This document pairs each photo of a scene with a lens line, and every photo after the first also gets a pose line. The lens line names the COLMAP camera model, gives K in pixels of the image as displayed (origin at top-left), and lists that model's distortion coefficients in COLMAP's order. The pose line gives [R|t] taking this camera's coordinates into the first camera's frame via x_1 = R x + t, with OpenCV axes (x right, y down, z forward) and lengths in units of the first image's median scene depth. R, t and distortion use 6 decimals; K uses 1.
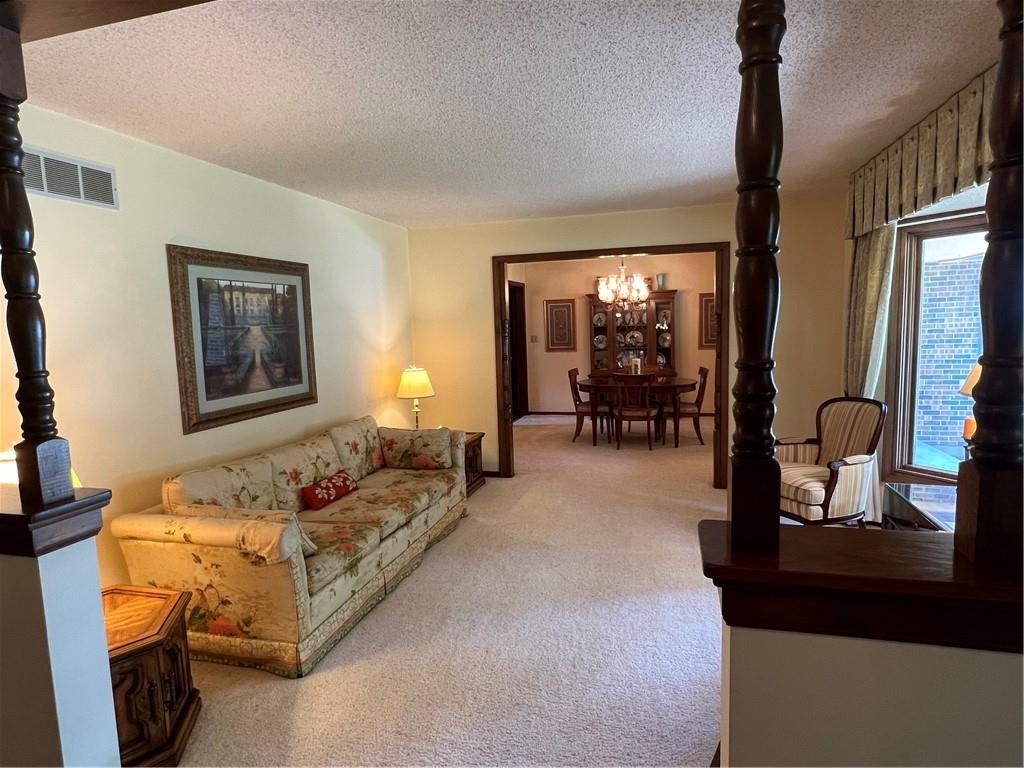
lens RADIAL K [[569.7, 0, 513.7], [0, 569.7, 383.1], [0, 0, 1]] dist [-0.001235, -0.000225]
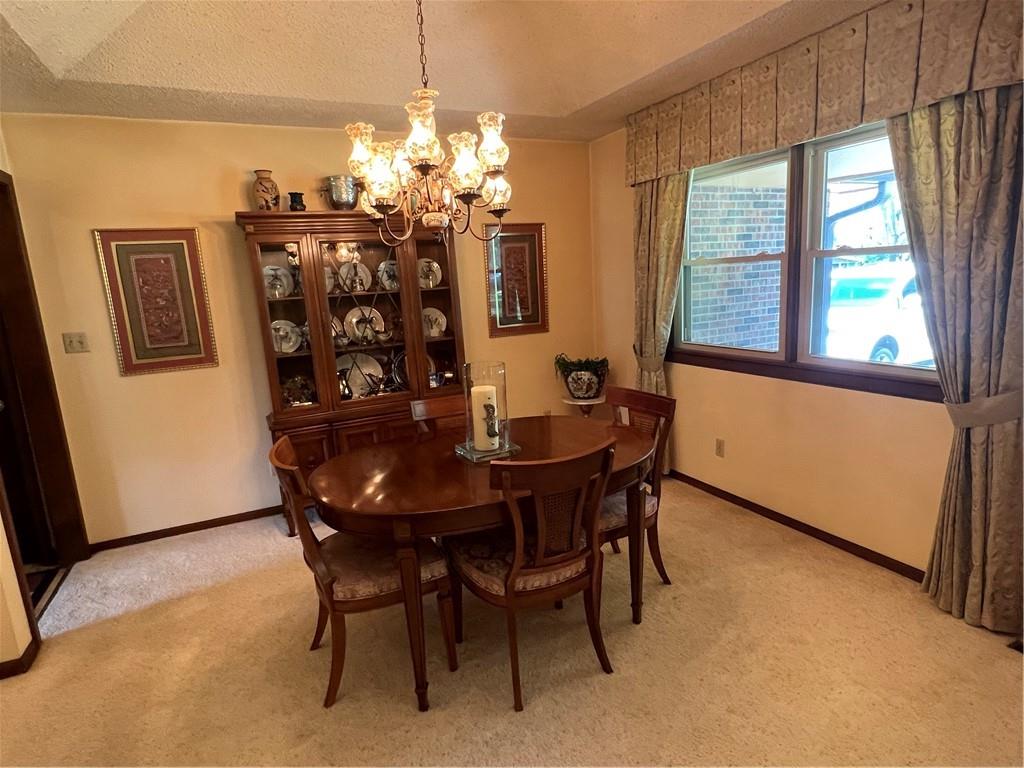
lens RADIAL K [[570.2, 0, 532.4], [0, 570.2, 382.1], [0, 0, 1]] dist [-0.000472, -0.000037]
pose [[0.749908, -0.132227, 0.648193, 0.016751], [0.104089, 0.991200, 0.081776, -0.054485], [-0.653302, 0.006145, 0.757072, 0.568913]]
